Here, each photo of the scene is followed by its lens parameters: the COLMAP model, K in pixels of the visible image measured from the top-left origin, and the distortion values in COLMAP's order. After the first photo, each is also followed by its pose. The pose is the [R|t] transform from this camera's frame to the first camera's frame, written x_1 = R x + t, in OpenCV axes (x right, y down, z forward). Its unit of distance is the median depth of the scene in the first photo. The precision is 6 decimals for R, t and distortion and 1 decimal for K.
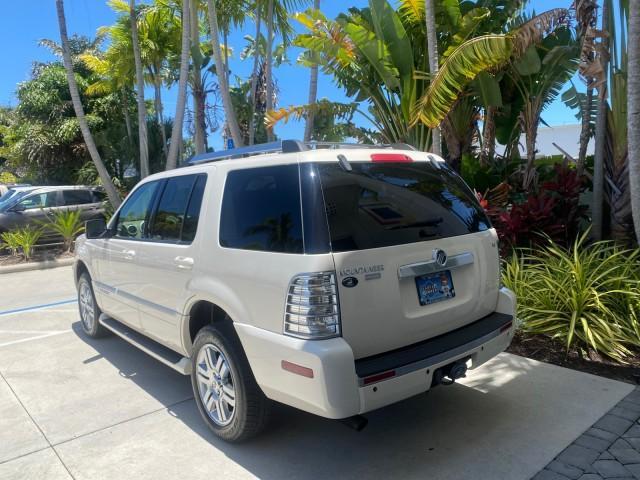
lens RADIAL K [[487.2, 0, 320.9], [0, 487.2, 234.8], [0, 0, 1]] dist [0.000848, 0.000496]
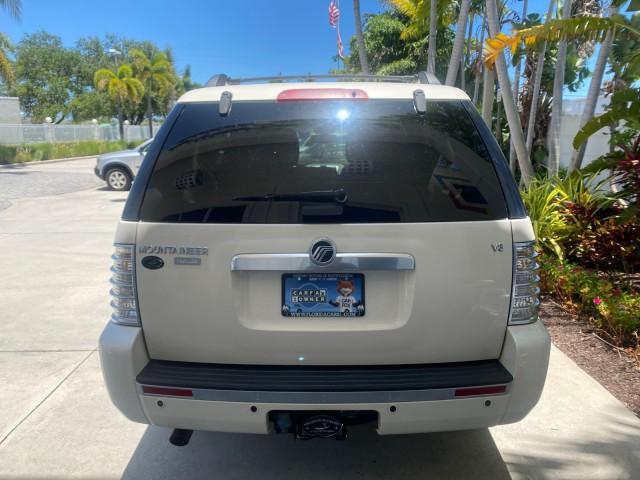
lens RADIAL K [[488.3, 0, 321.1], [0, 488.3, 237.8], [0, 0, 1]] dist [-0.001522, 0.001782]
pose [[0.762533, 0.155056, -0.628094, 0.549023], [-0.081595, 0.986151, 0.144388, -0.054896], [0.641783, -0.058851, 0.764624, 0.429489]]
